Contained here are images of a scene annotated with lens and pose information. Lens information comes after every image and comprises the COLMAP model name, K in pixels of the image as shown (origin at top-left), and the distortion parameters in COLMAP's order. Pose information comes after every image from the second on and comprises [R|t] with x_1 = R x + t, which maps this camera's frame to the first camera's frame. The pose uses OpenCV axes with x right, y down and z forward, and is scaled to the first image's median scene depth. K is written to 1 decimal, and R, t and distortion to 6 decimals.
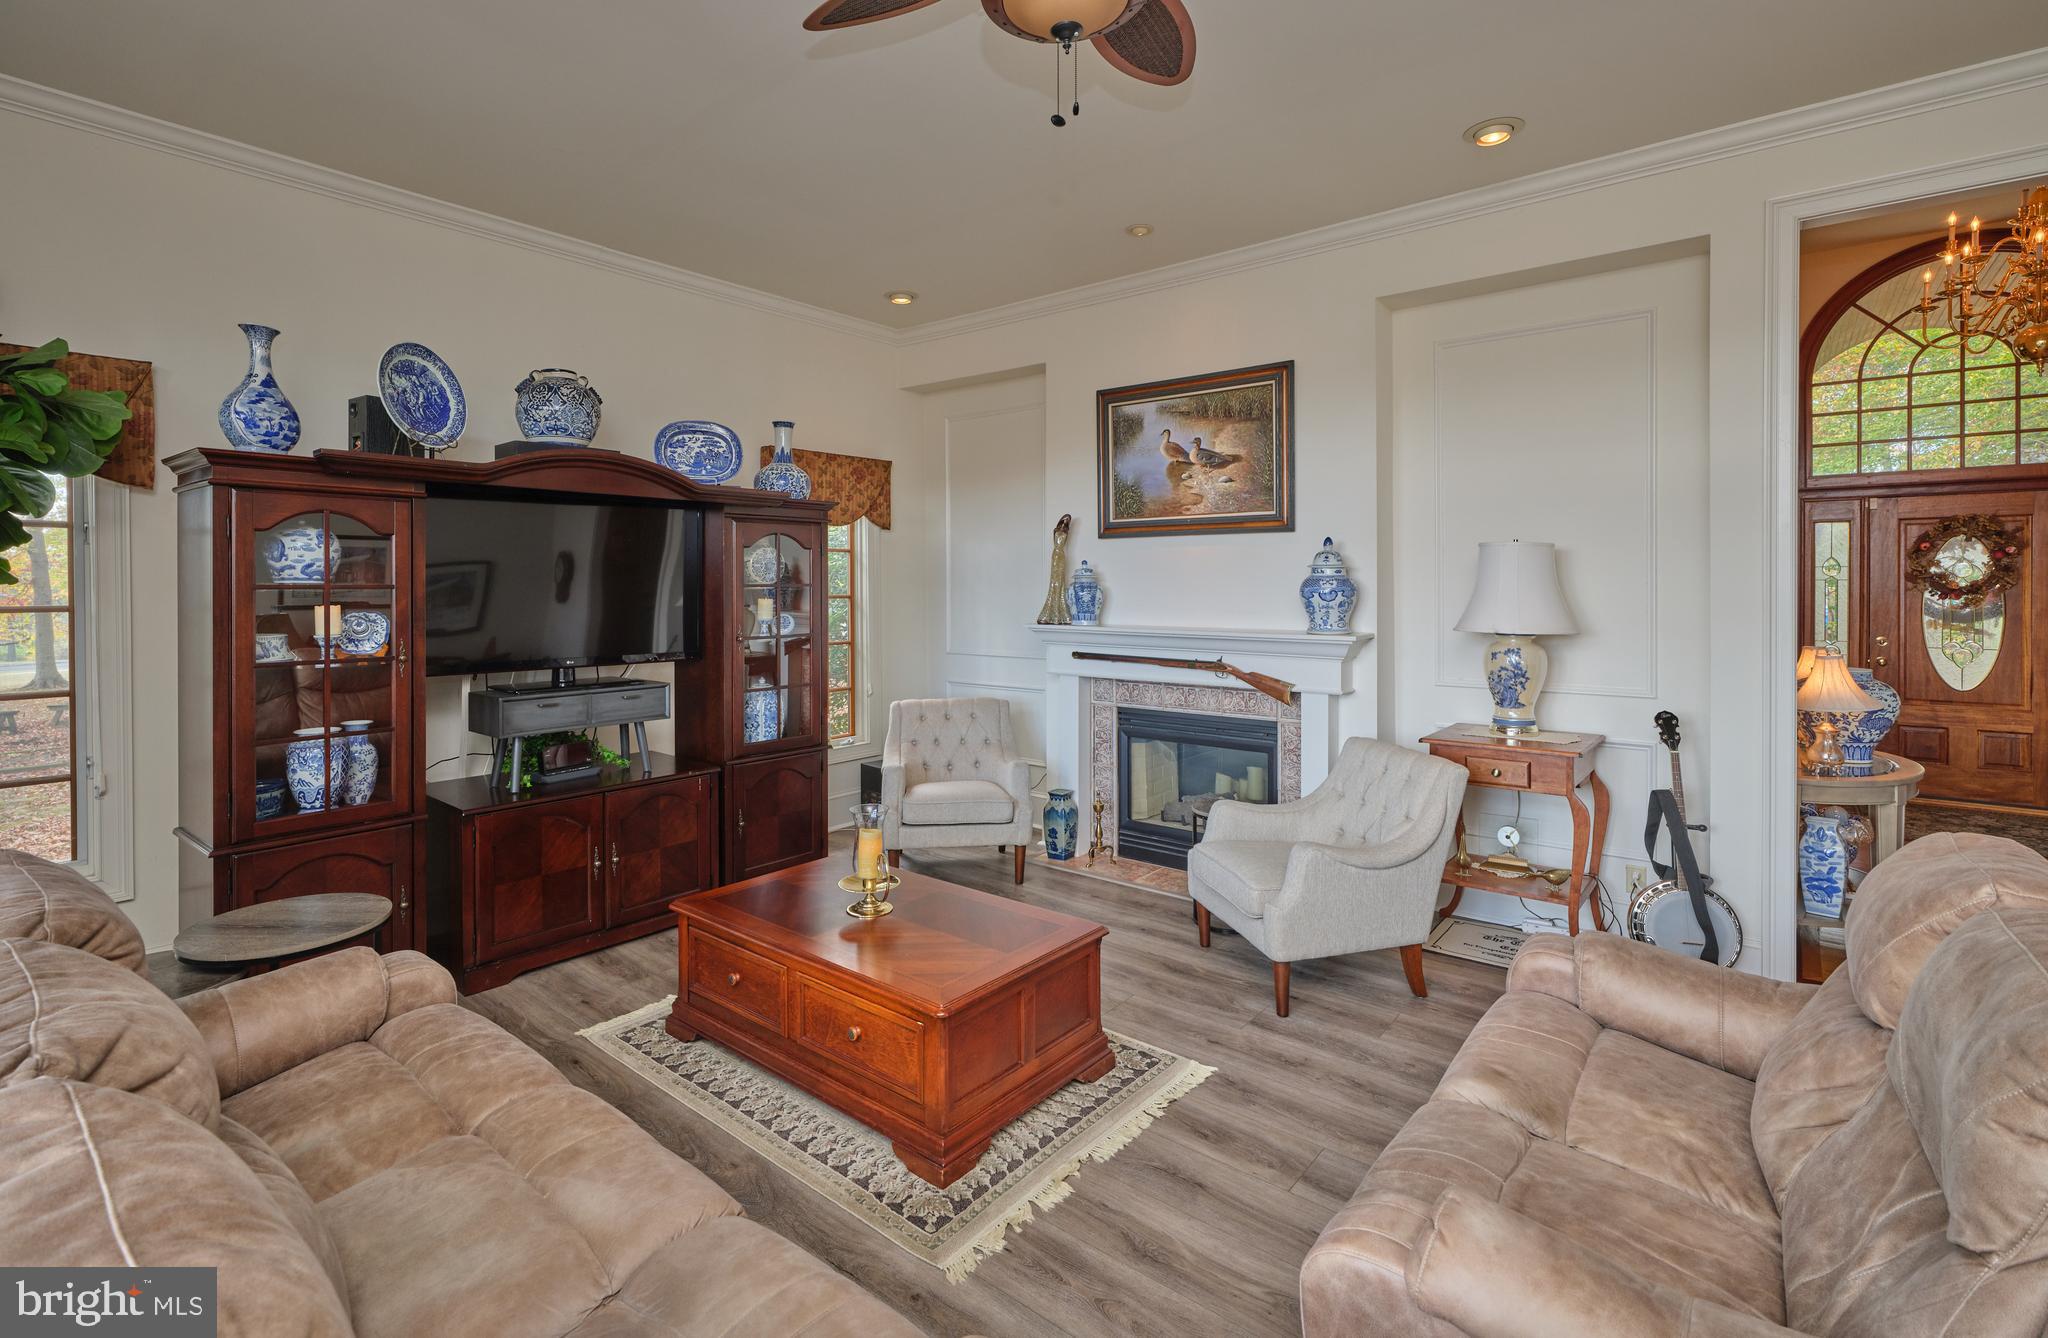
lens RADIAL K [[934.1, 0, 1030.9], [0, 934.1, 584.4], [0, 0, 1]] dist [0.003090, 0.000335]
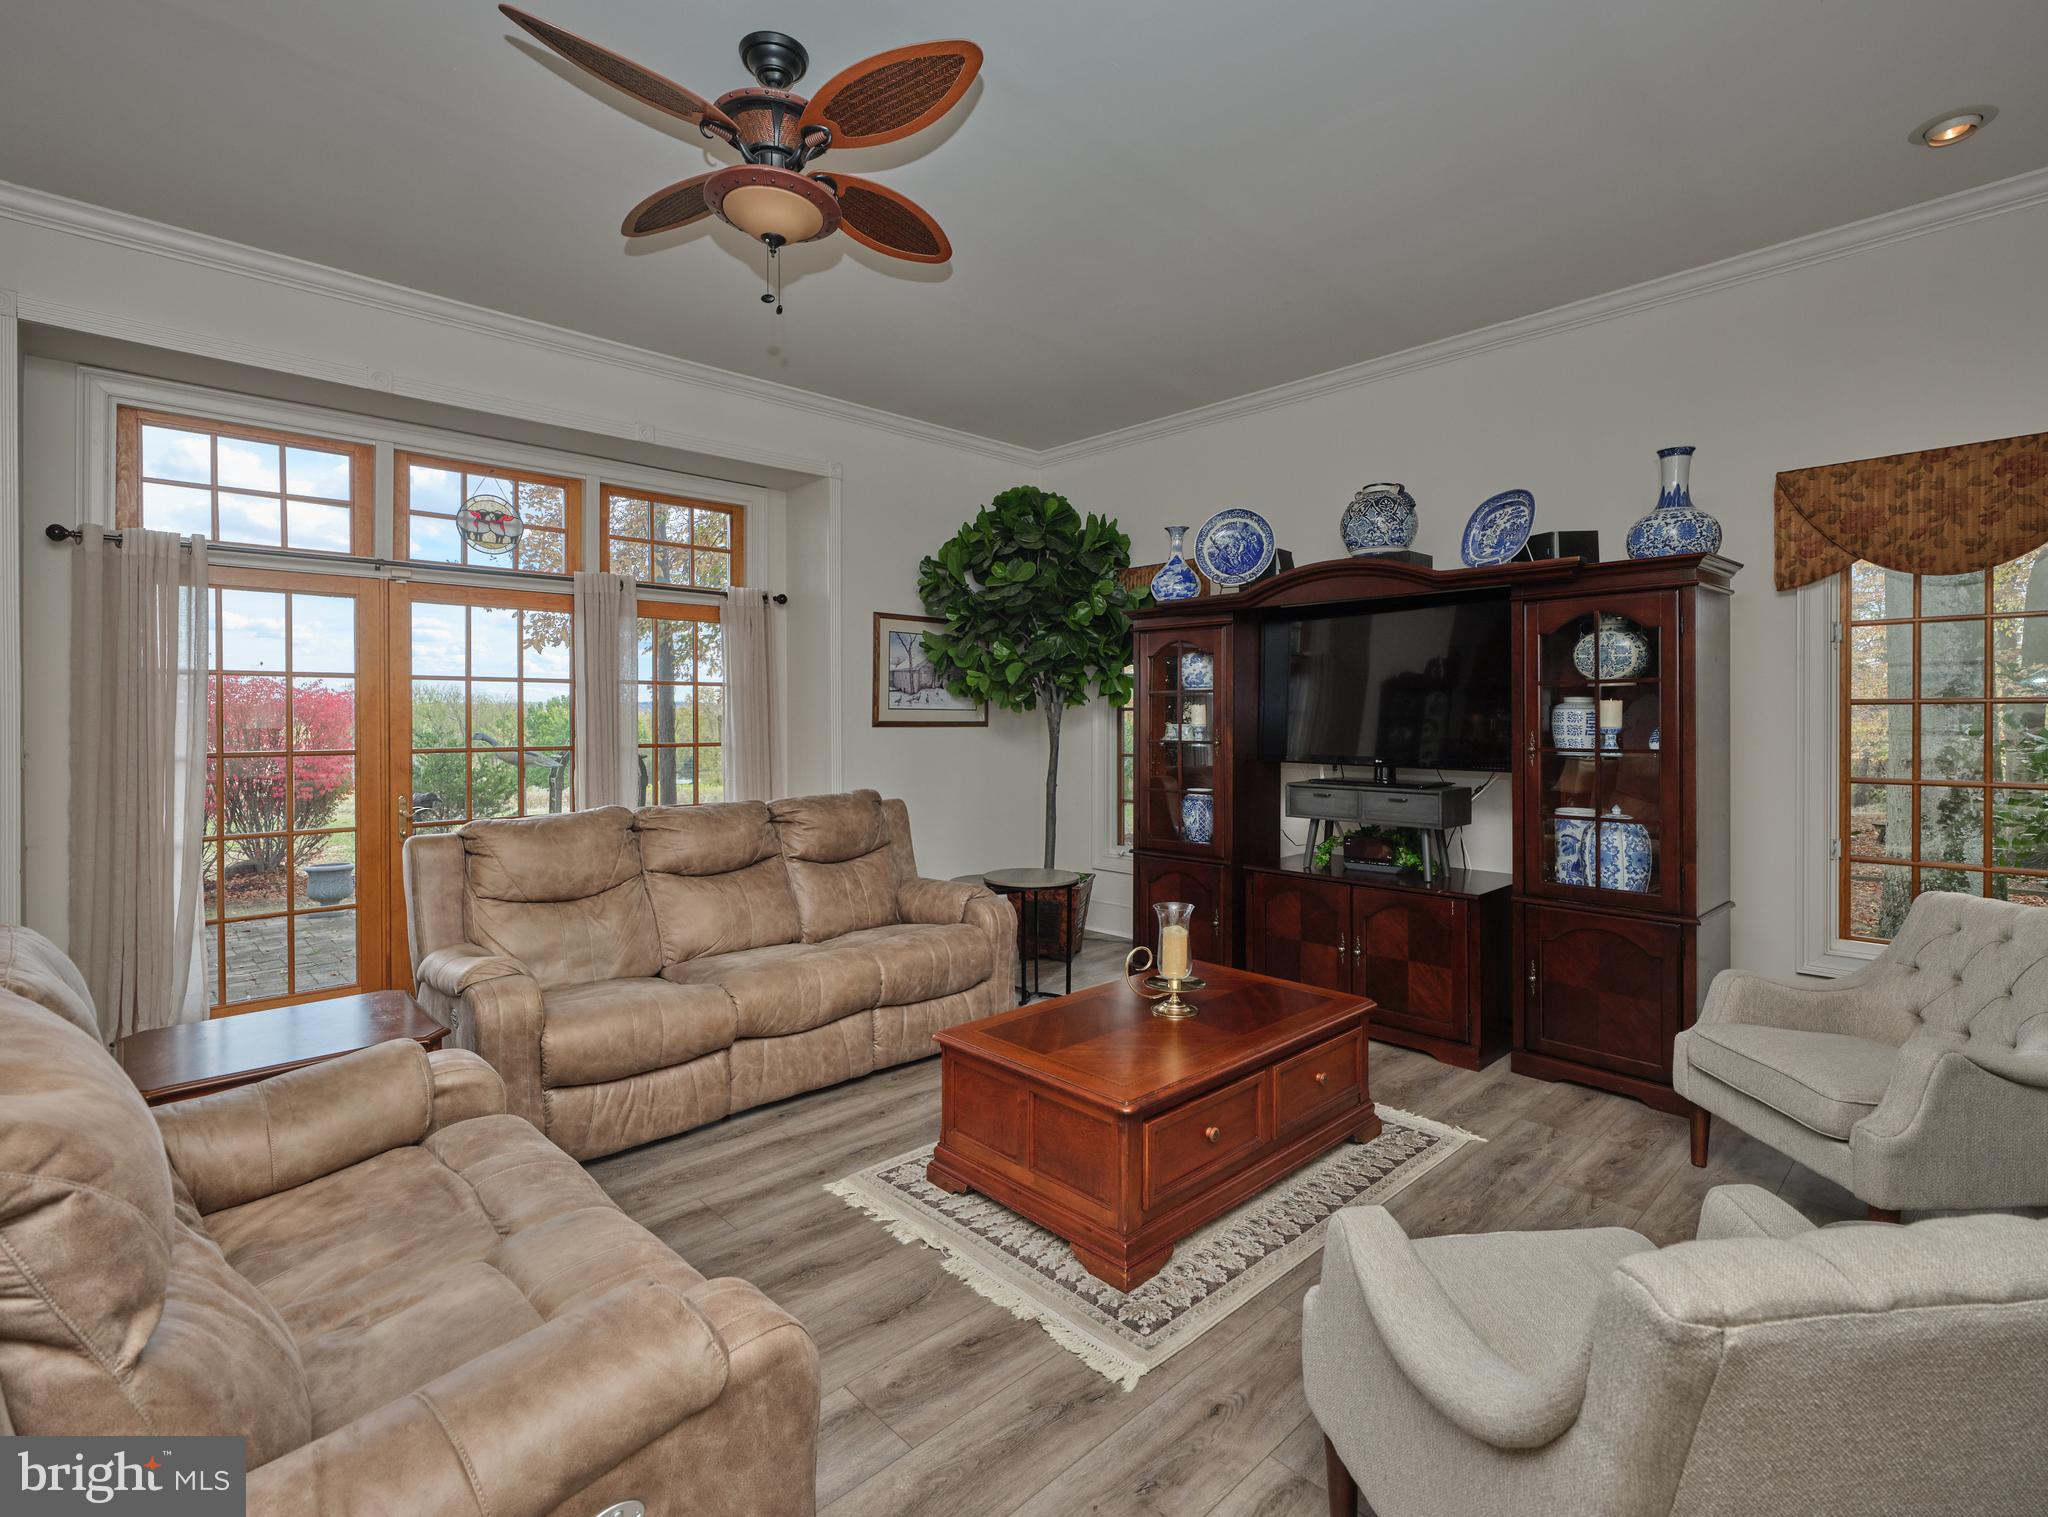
lens RADIAL K [[972.1, 0, 1012.7], [0, 972.1, 713.9], [0, 0, 1]] dist [-0.004048, -0.000538]
pose [[-0.135846, 0.003889, -0.990722, 1.013661], [0.003928, 0.999987, 0.003387, 0.040407], [0.990722, -0.003432, -0.135859, 1.155725]]
